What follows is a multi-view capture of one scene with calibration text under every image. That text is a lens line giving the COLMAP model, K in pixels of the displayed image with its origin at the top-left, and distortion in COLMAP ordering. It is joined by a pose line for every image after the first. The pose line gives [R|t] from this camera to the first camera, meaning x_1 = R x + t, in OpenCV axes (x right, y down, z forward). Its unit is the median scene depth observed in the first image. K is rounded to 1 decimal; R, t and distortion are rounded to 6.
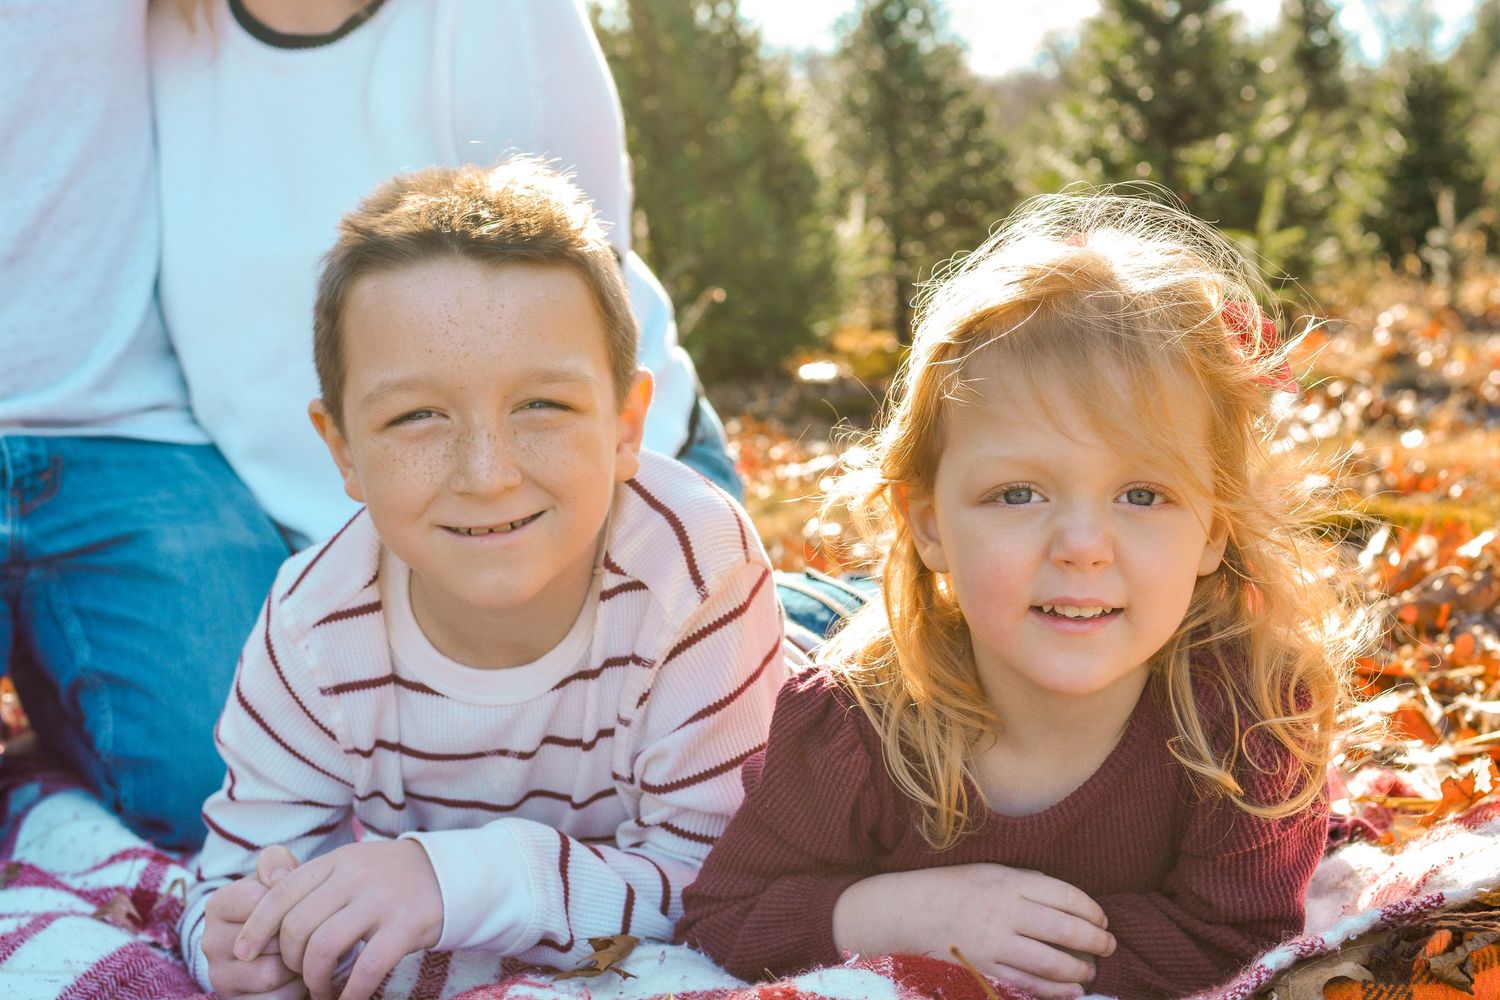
lens RADIAL K [[2292.6, 0, 755.3], [0, 2292.6, 502.4], [0, 0, 1]] dist [-0.024069, 0.000000]
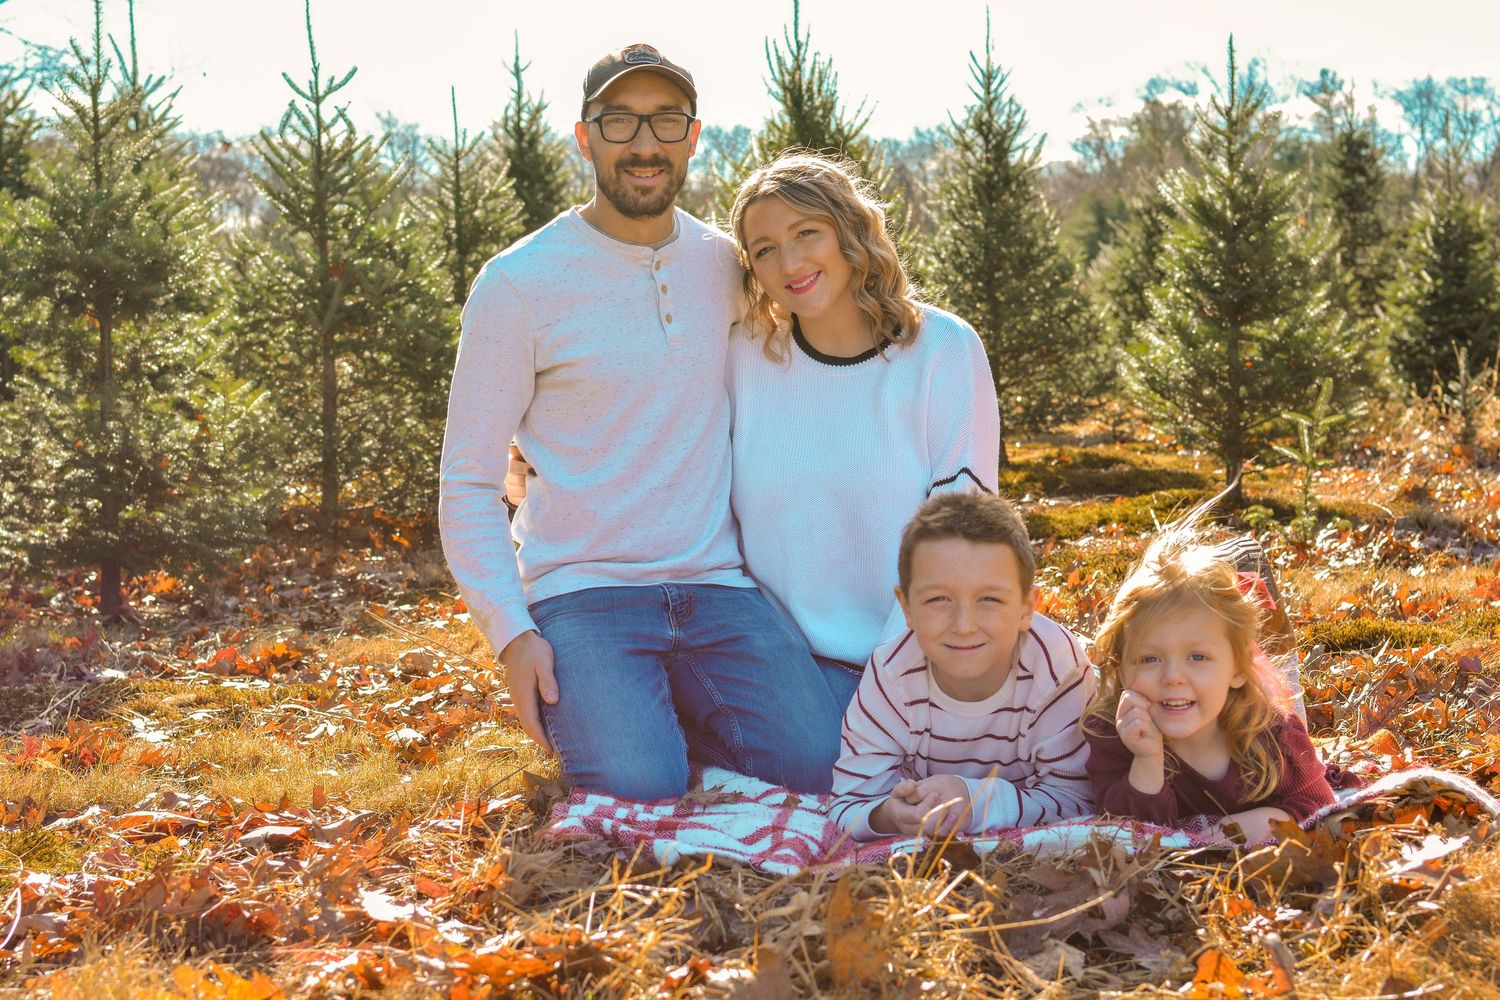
lens RADIAL K [[2292.6, 0, 744.2], [0, 2292.6, 499.6], [0, 0, 1]] dist [-0.024069, 0.000000]
pose [[0.999602, 0.019622, -0.020279, -0.089890], [-0.020313, 0.999200, -0.034439, -0.014213], [0.019587, 0.034838, 0.999201, -0.380616]]
